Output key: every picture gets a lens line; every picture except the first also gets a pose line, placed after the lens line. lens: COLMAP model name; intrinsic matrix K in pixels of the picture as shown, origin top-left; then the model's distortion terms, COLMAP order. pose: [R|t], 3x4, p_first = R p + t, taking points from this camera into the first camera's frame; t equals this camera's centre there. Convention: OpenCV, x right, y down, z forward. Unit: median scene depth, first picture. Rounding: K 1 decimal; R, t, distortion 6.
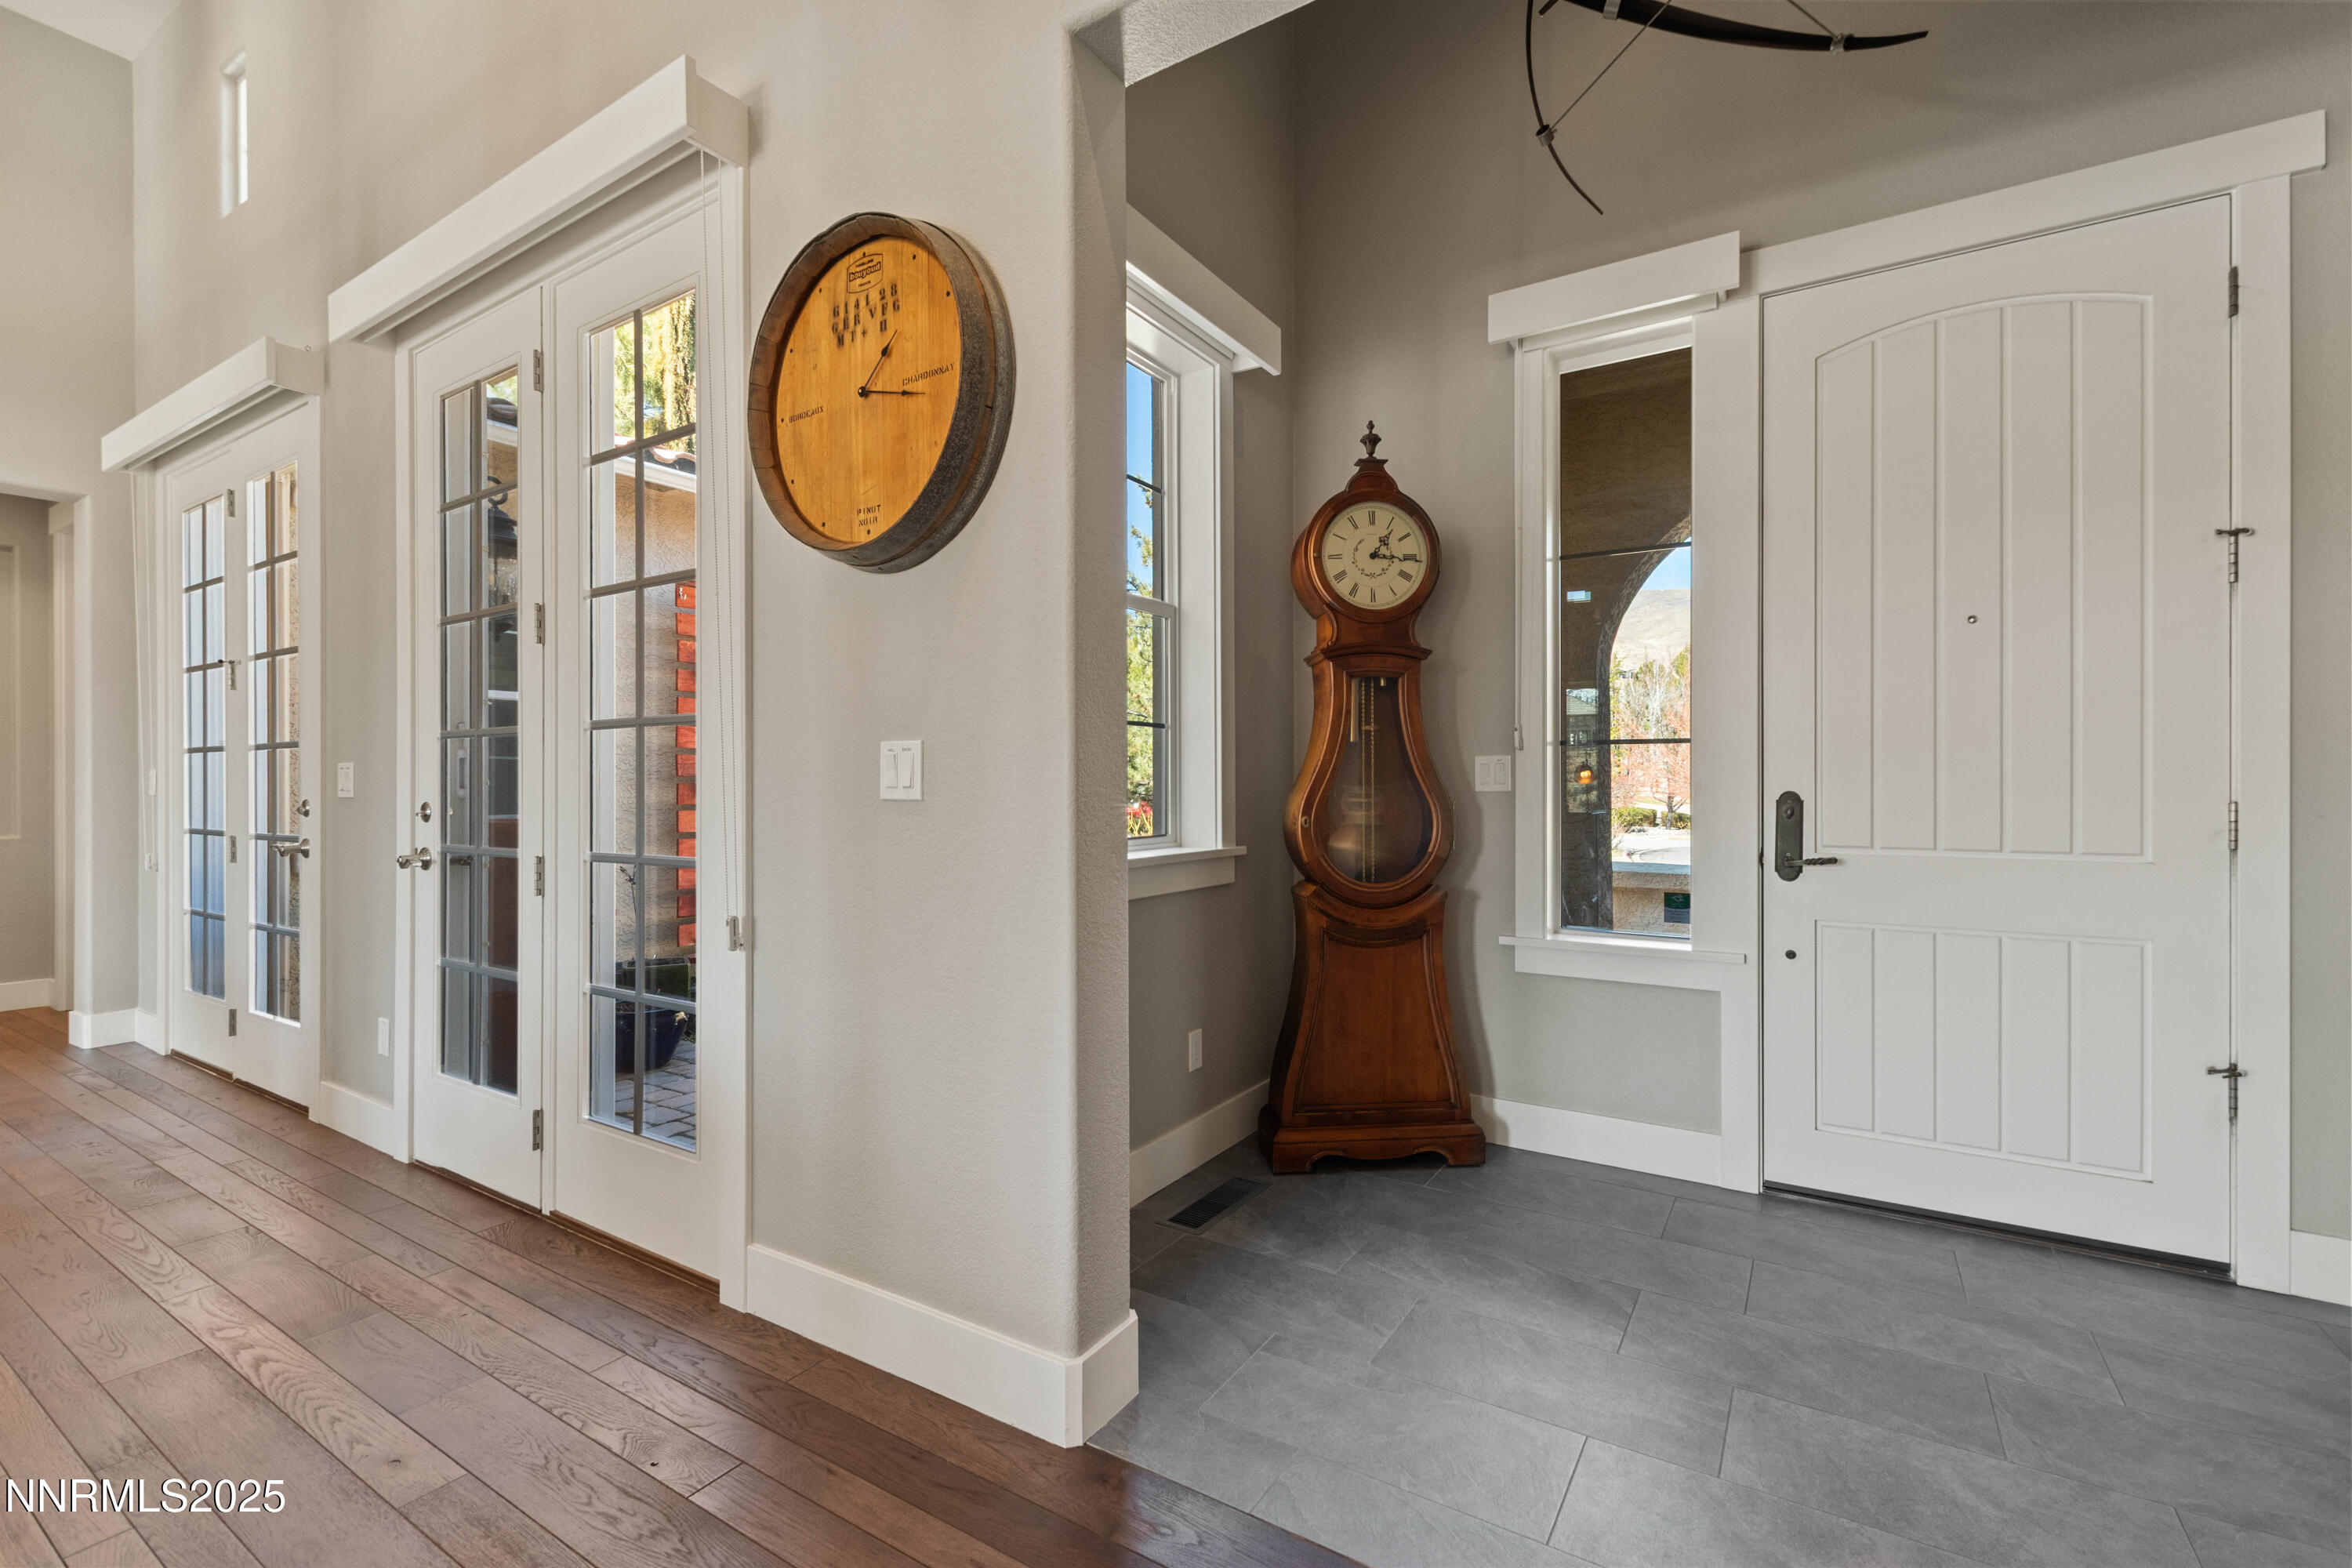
lens RADIAL K [[1013.0, 0, 1173.0], [0, 1013.0, 788.6], [0, 0, 1]] dist [0.003559, 0.000012]
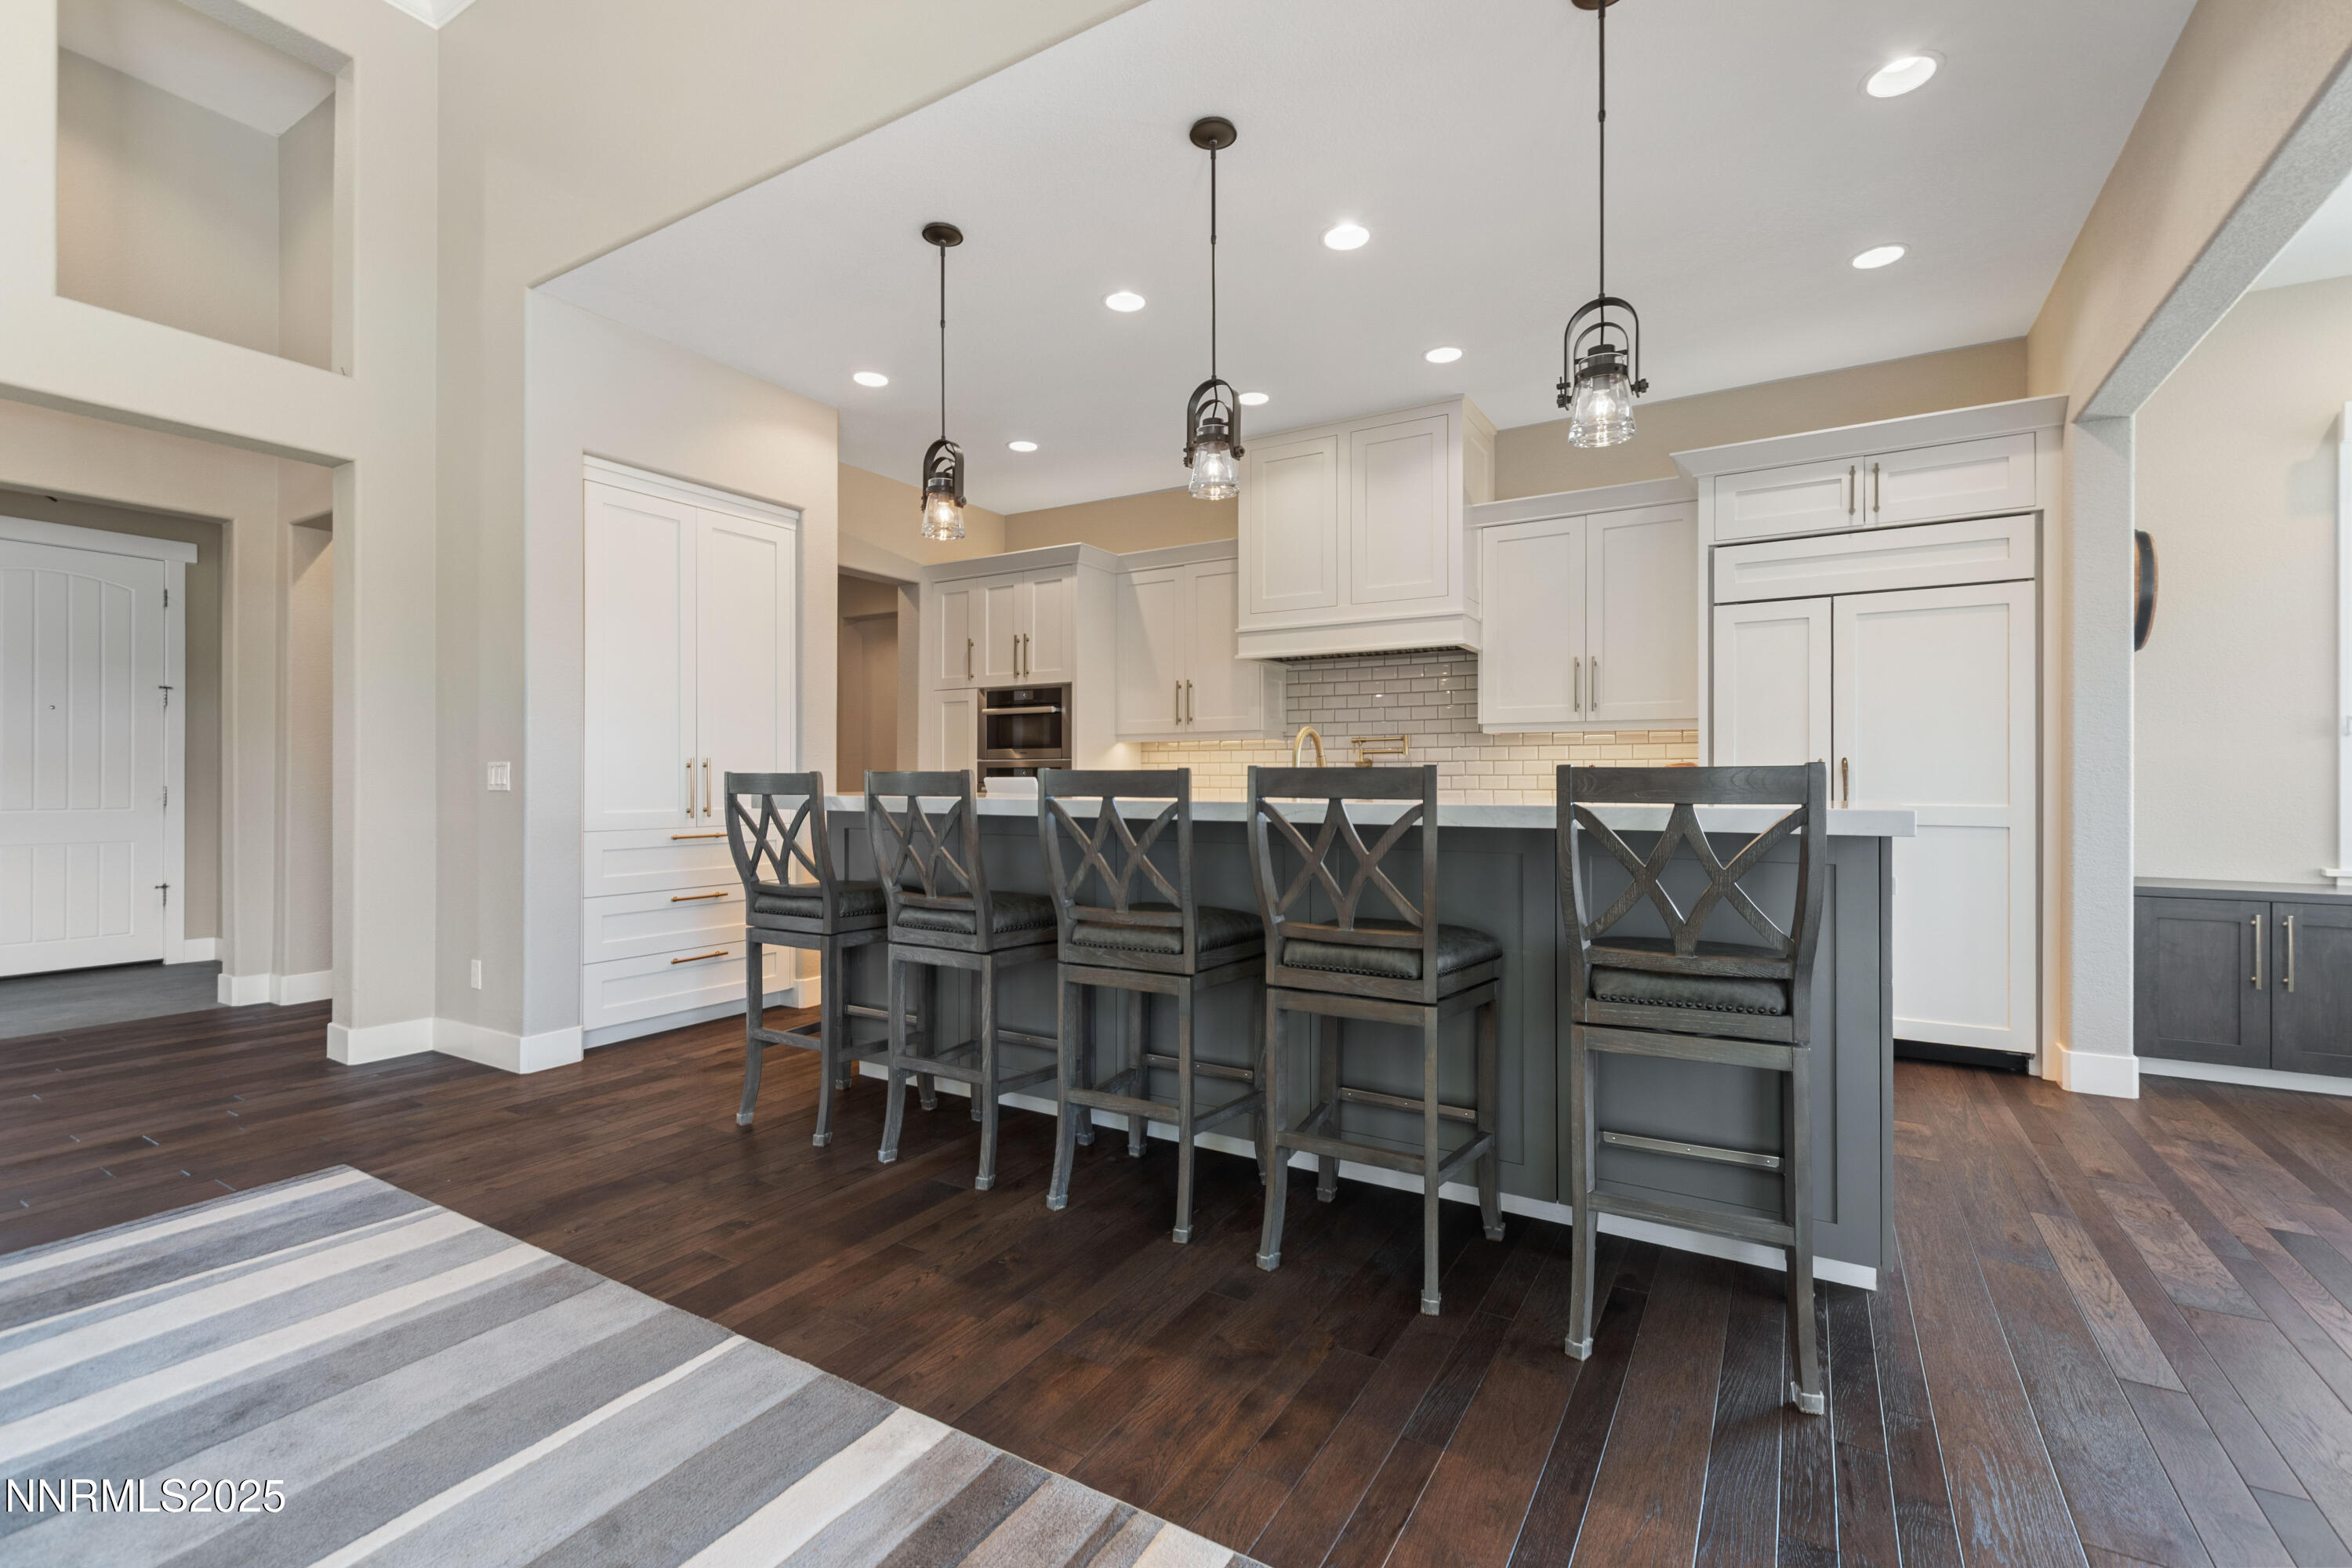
lens RADIAL K [[1029.6, 0, 1178.6], [0, 1029.6, 777.5], [0, 0, 1]] dist [0.000575, -0.000180]
pose [[-0.024775, 0.004416, 0.999683, -1.357980], [0.001108, 0.999990, -0.004390, 0.003257], [-0.999692, 0.000999, -0.024779, -1.253278]]
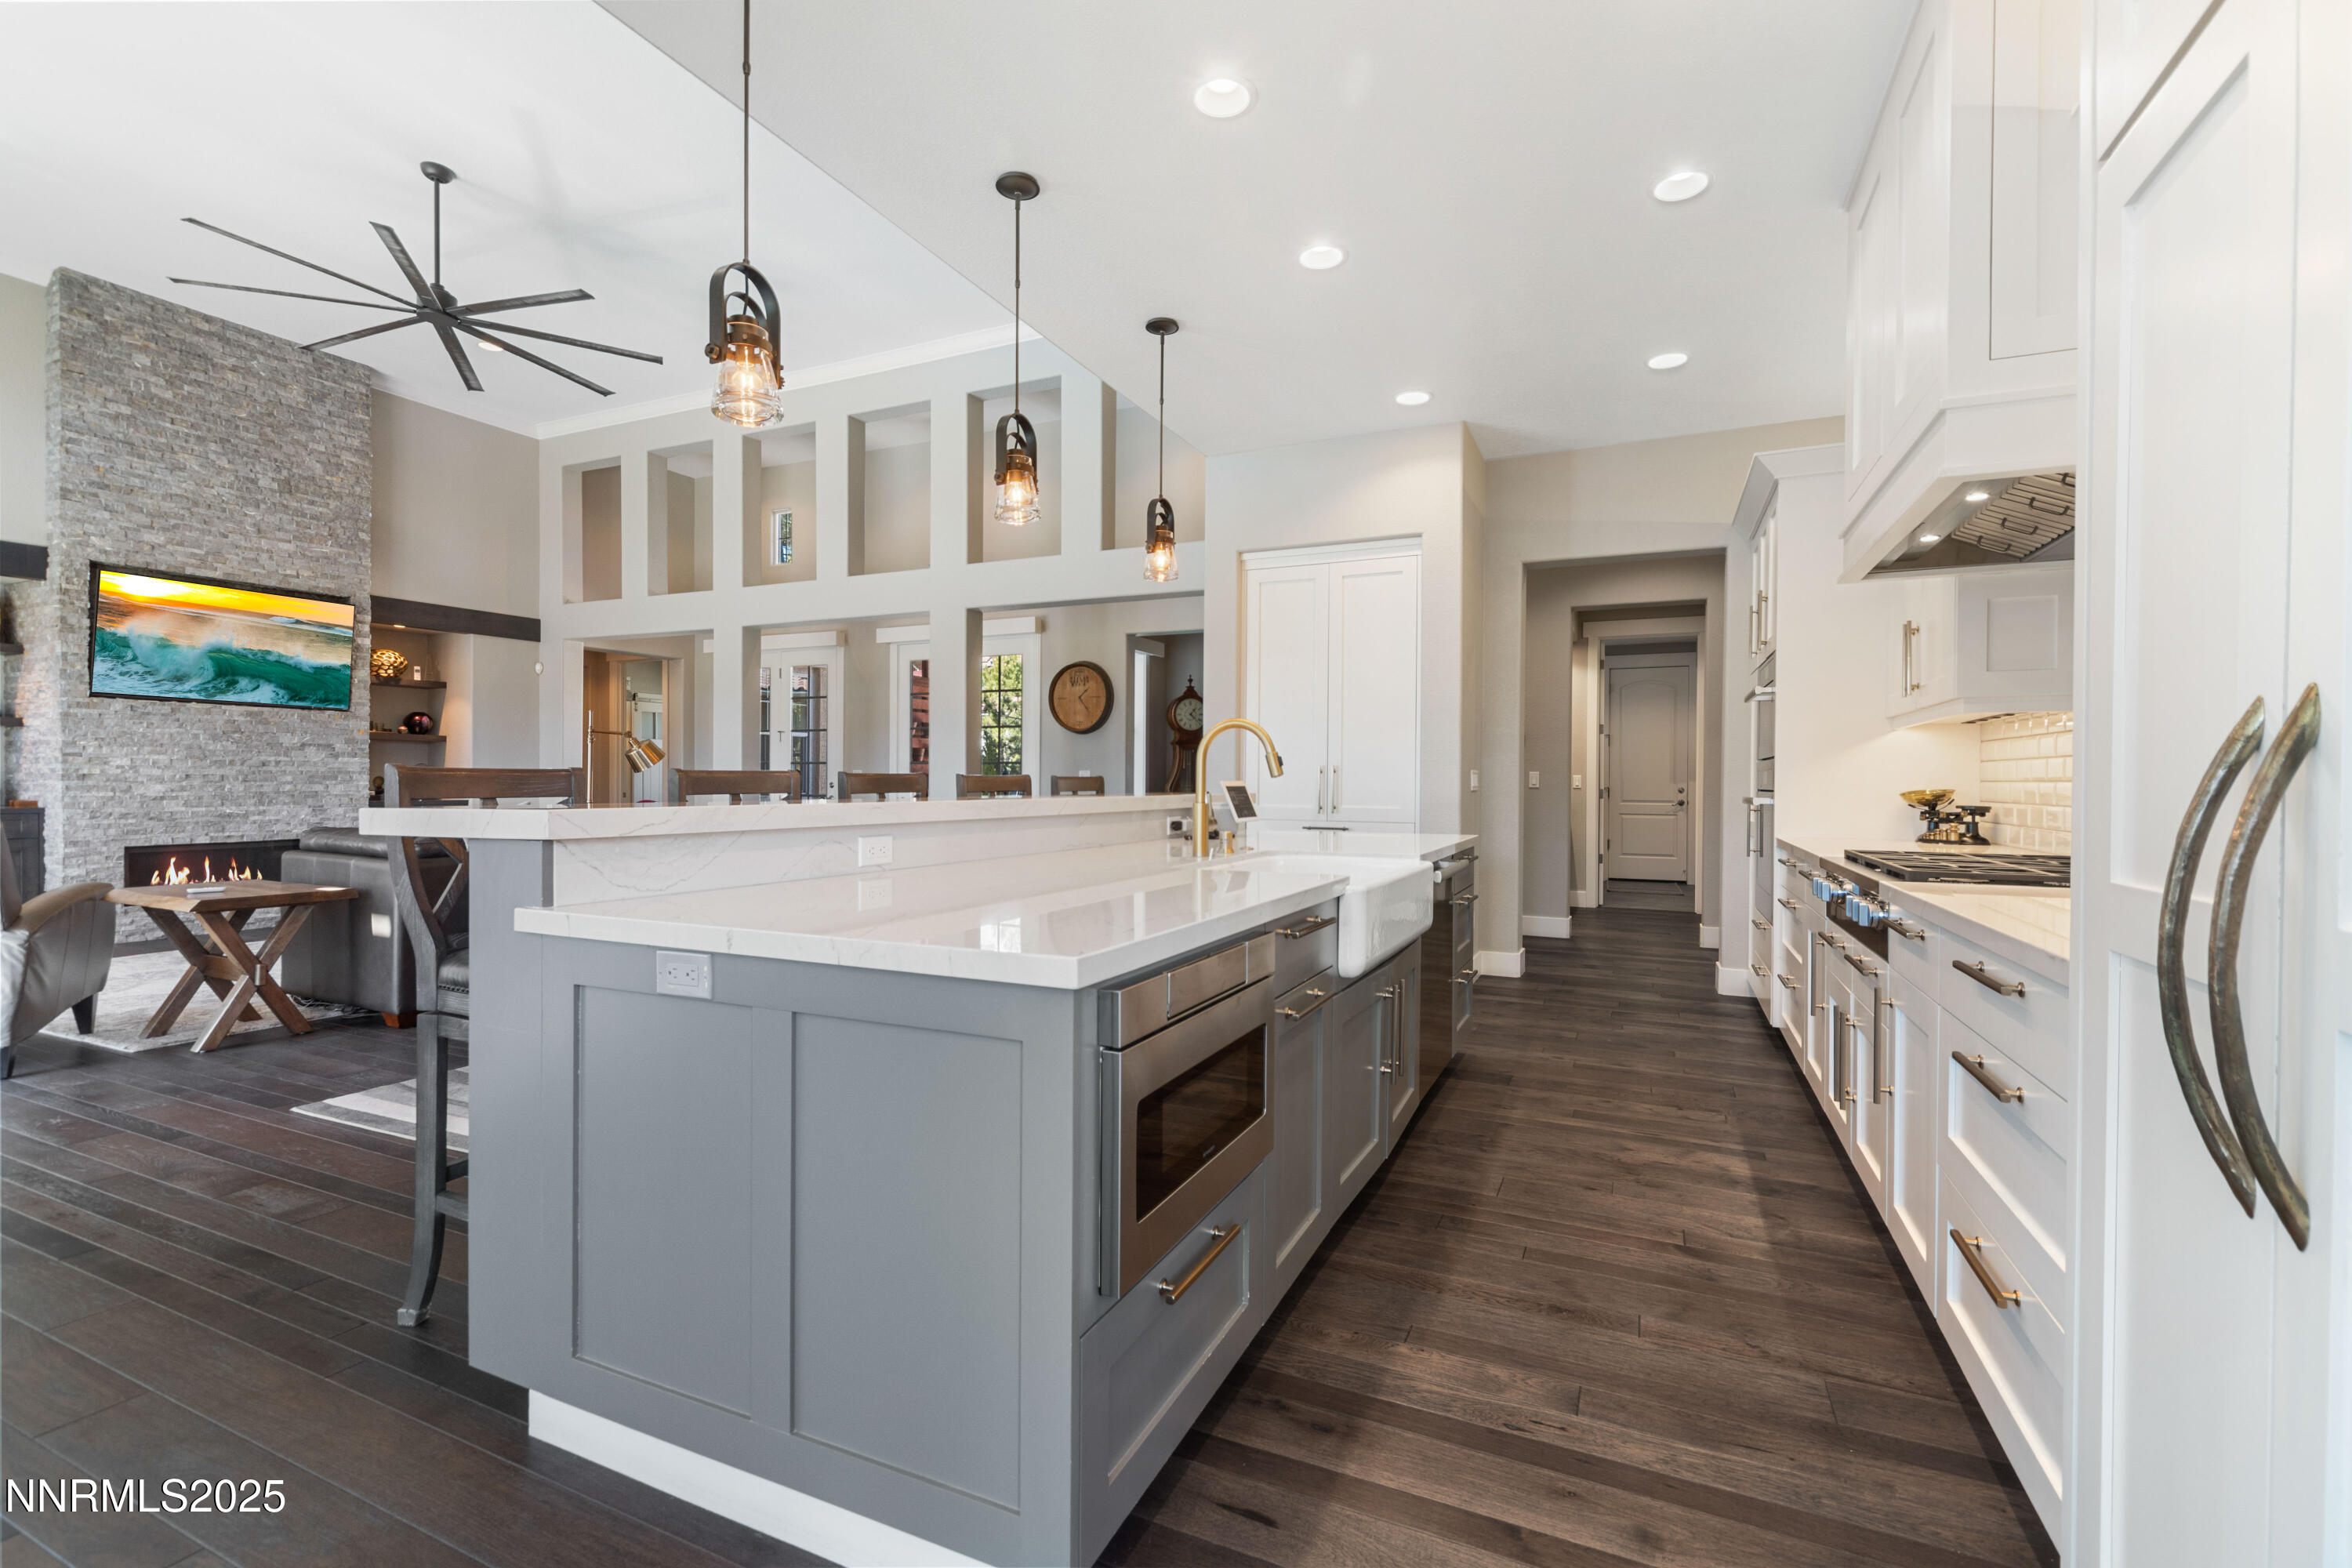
lens RADIAL K [[1014.3, 0, 1182.2], [0, 1014.3, 789.1], [0, 0, 1]] dist [0.002058, -0.000681]
pose [[0.989962, 0.009200, 0.141036, -0.317454], [-0.010169, 0.999929, 0.006155, 0.000794], [-0.140969, -0.007528, 0.989985, -2.418415]]
